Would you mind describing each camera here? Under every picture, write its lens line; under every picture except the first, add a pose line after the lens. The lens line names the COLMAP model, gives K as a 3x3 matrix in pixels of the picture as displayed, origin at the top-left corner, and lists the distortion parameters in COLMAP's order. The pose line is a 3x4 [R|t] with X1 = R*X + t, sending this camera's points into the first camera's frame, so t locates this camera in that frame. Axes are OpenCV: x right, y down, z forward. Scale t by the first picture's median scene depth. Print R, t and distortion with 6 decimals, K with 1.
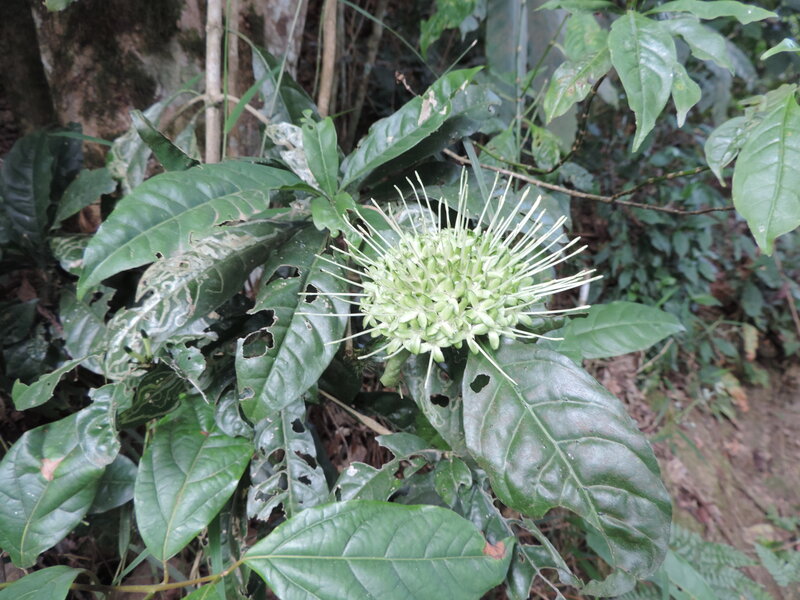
lens RADIAL K [[595.2, 0, 400.0], [0, 595.2, 300.0], [0, 0, 1]] dist [-0.008337, -0.009770]
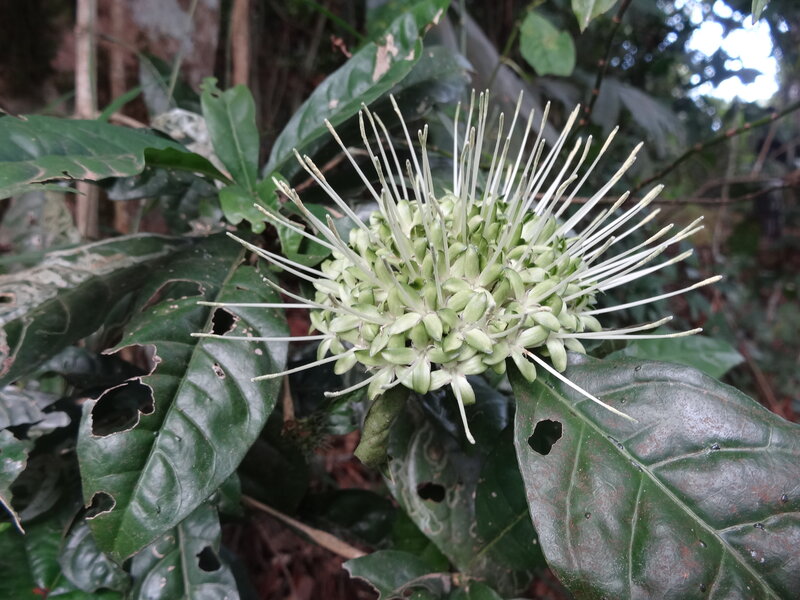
lens RADIAL K [[595.2, 0, 400.0], [0, 595.2, 300.0], [0, 0, 1]] dist [-0.008337, -0.009770]
pose [[0.988831, -0.061545, 0.135743, -0.051188], [0.084597, 0.981597, -0.171206, 0.081496], [-0.122708, 0.180777, 0.975839, 0.380415]]
